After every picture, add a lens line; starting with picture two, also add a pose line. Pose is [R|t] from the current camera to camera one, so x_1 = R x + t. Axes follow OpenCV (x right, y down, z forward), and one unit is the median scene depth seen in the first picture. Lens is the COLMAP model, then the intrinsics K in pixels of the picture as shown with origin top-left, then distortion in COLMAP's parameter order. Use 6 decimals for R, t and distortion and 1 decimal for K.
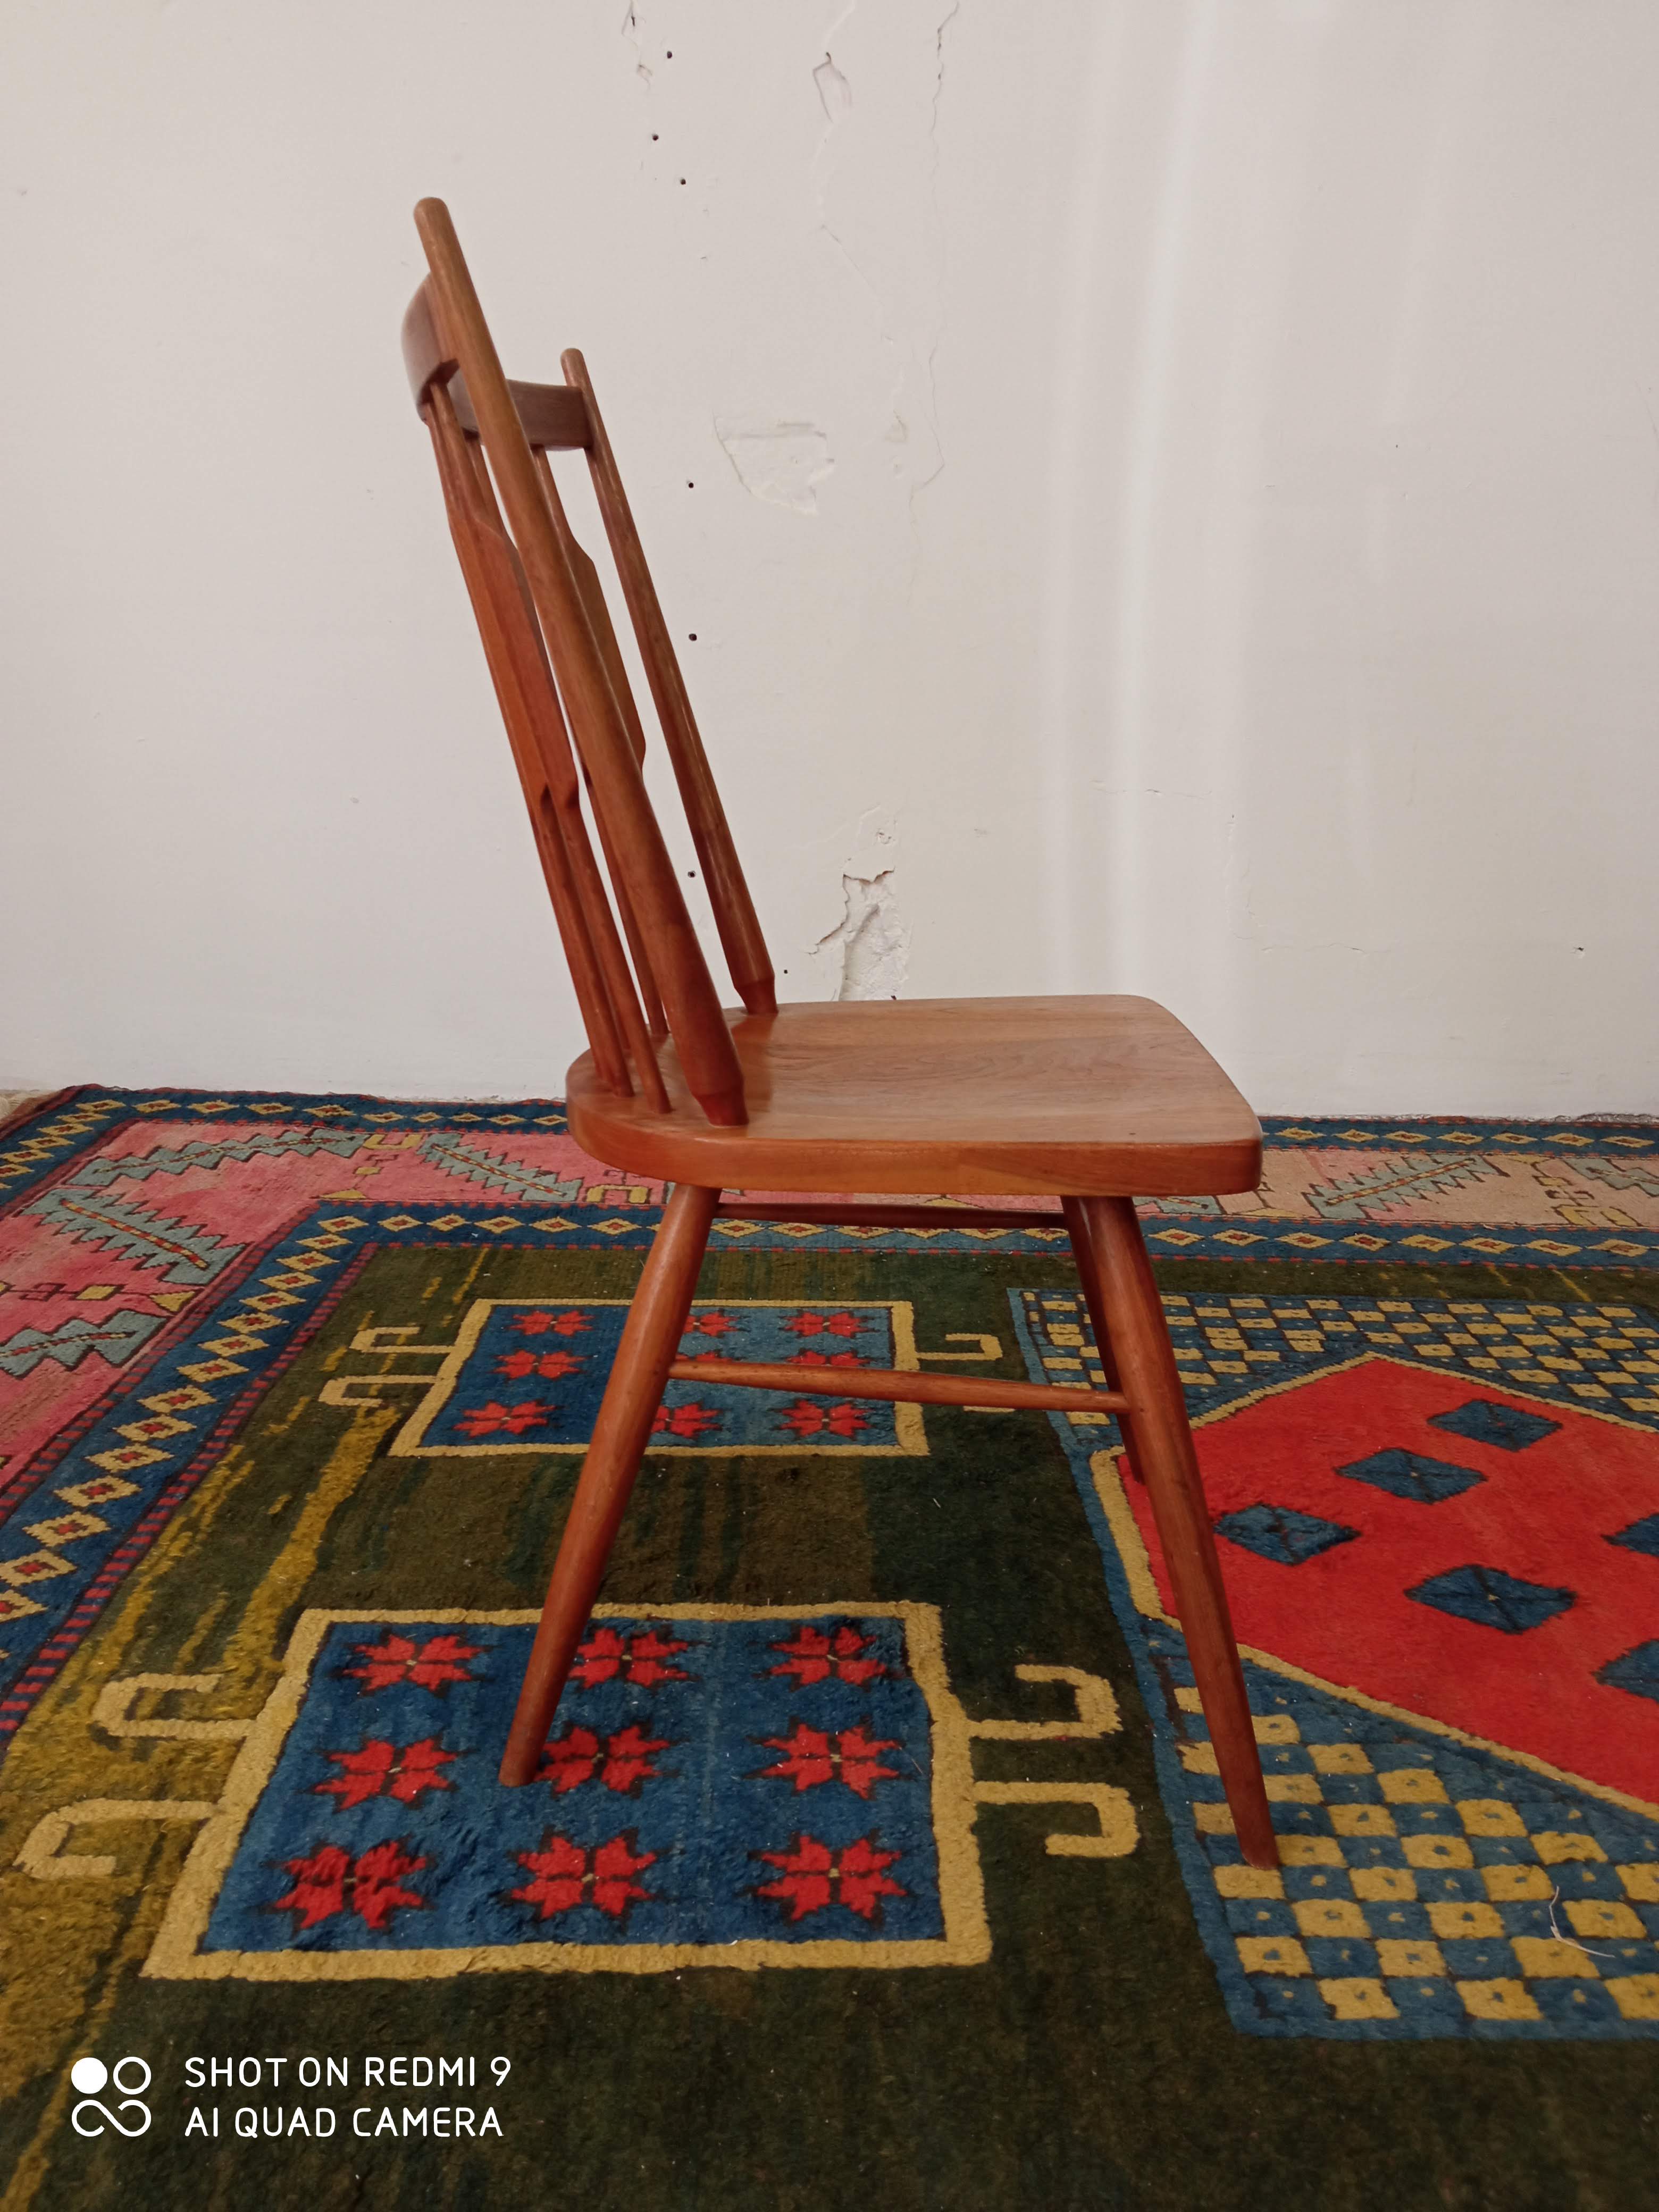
lens RADIAL K [[1824.1, 0, 815.0], [0, 1824.1, 1104.9], [0, 0, 1]] dist [0.081221, -0.144292]
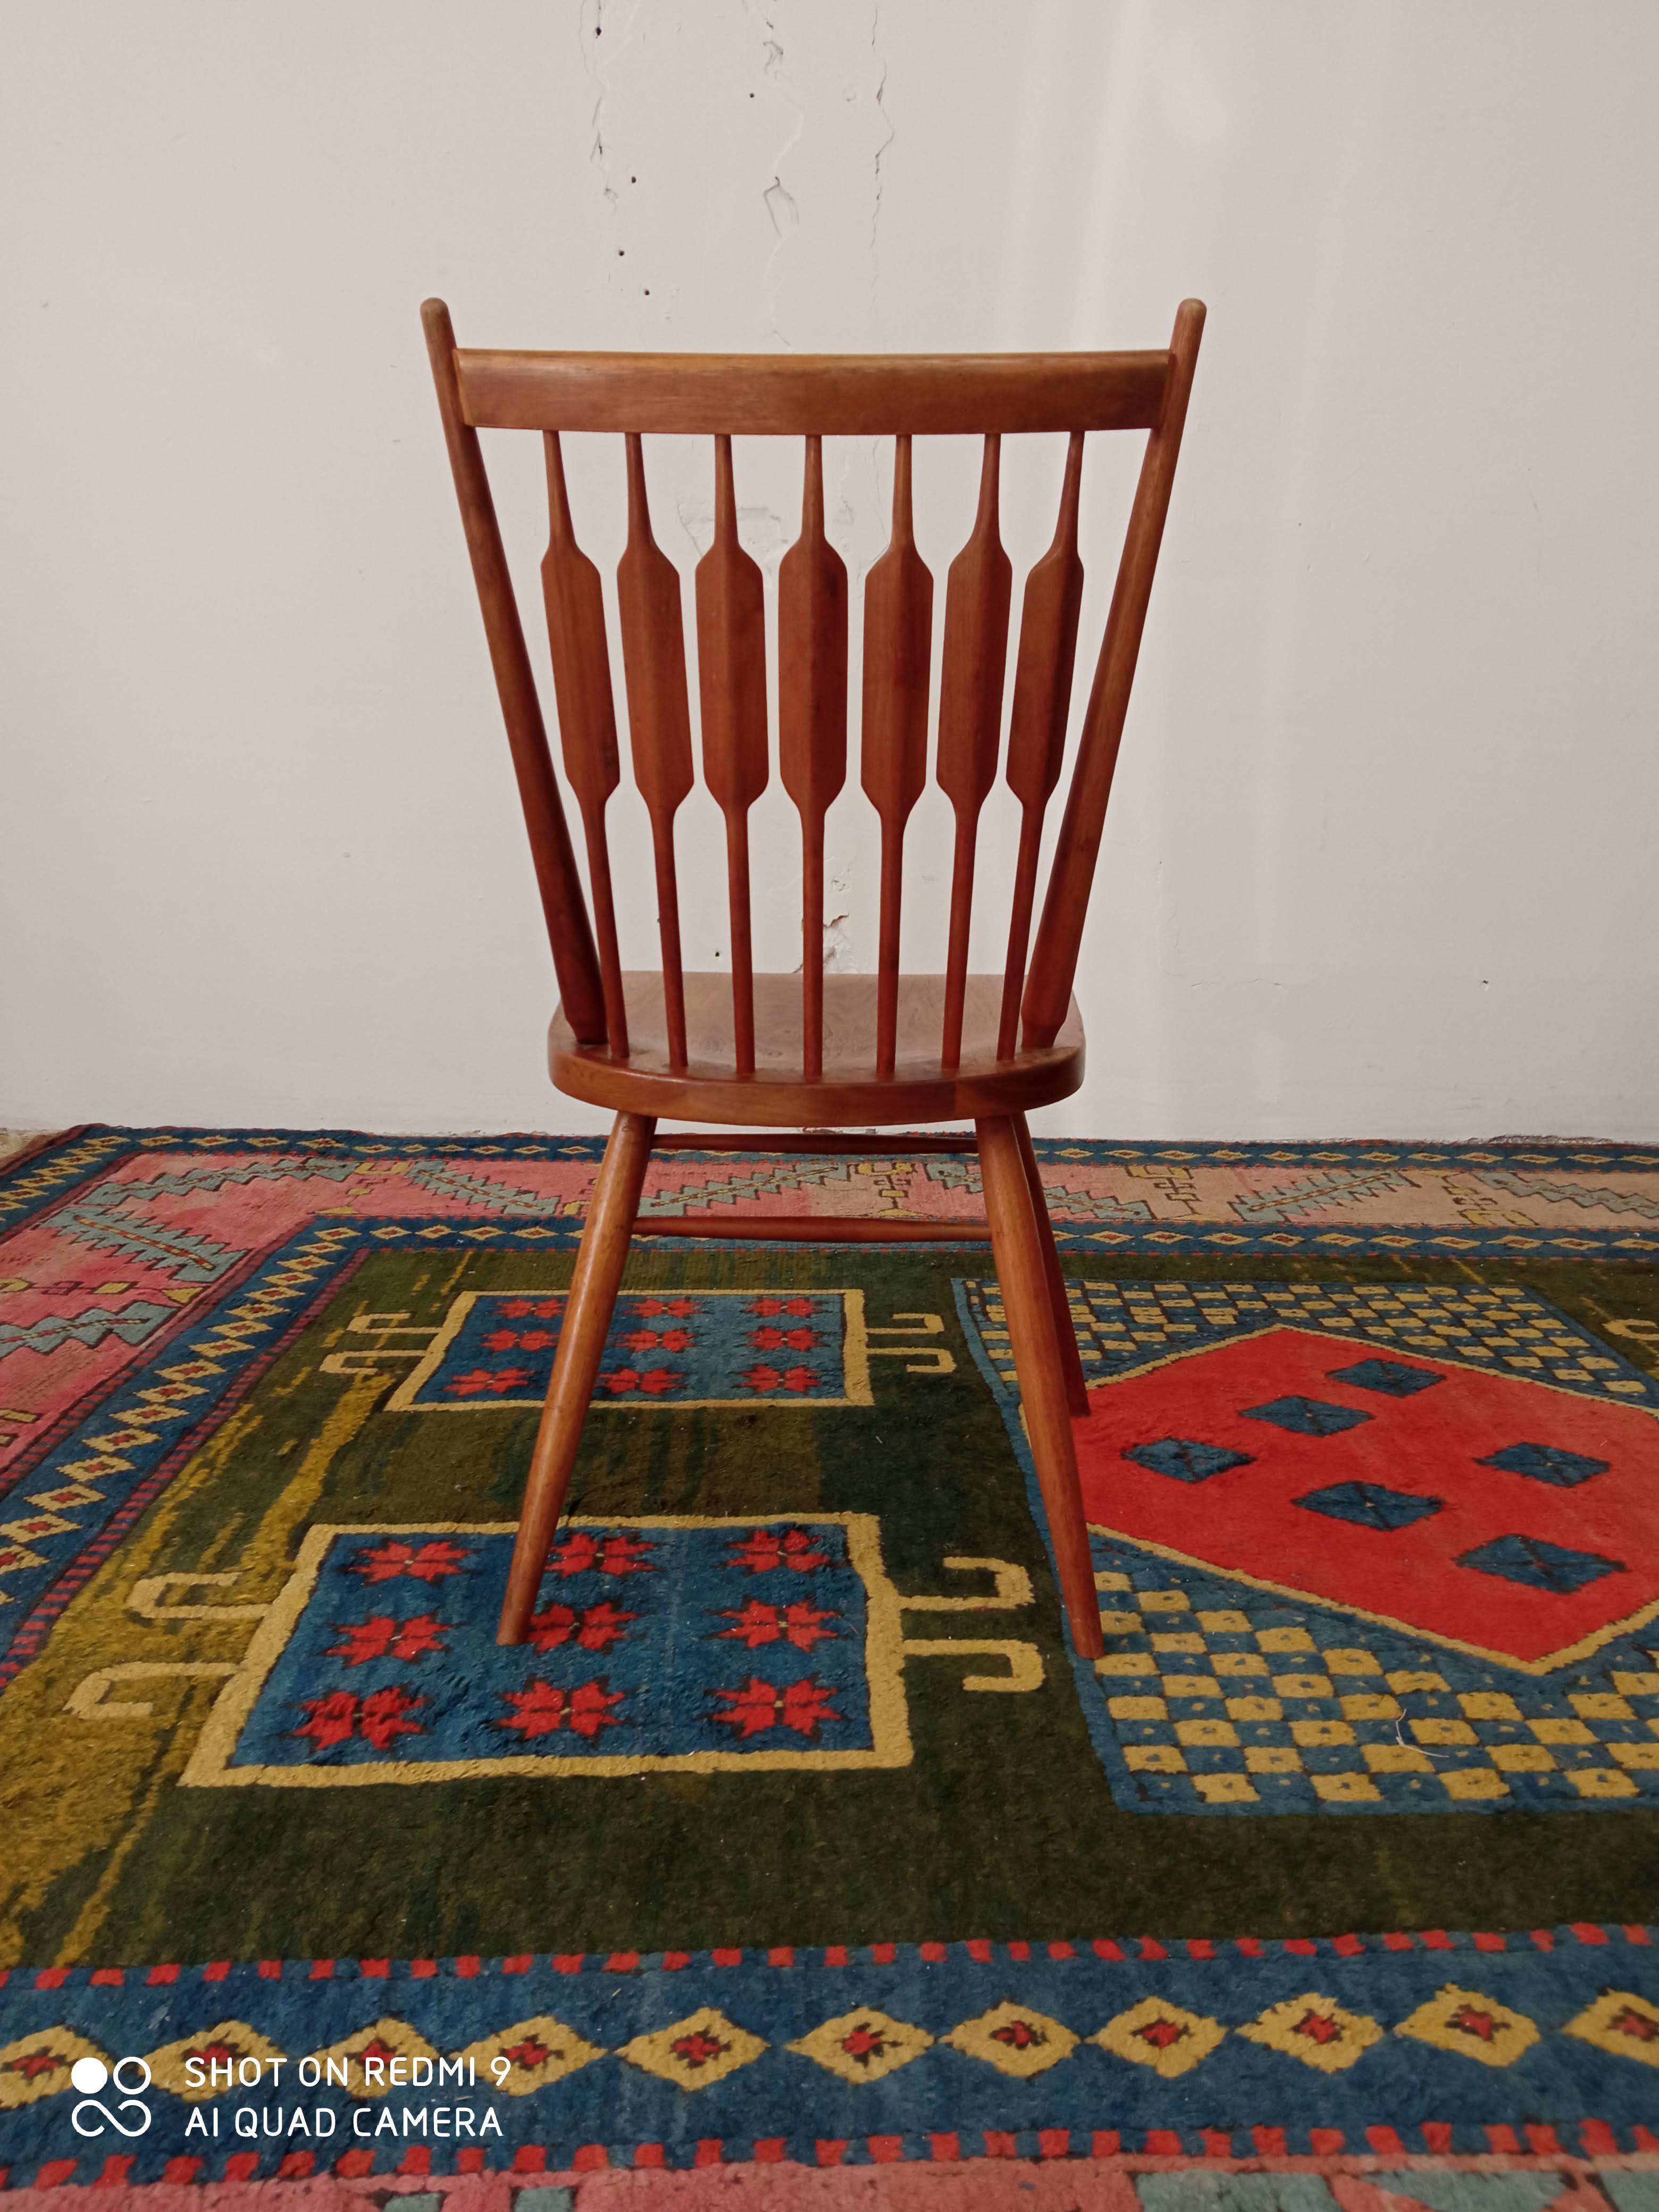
lens RADIAL K [[1824.1, 0, 815.7], [0, 1824.1, 1111.0], [0, 0, 1]] dist [0.081221, -0.144292]
pose [[0.999857, -0.012104, 0.011786, 0.016756], [0.012696, 0.998590, -0.051553, 0.071833], [-0.011145, 0.051695, 0.998601, -0.116932]]
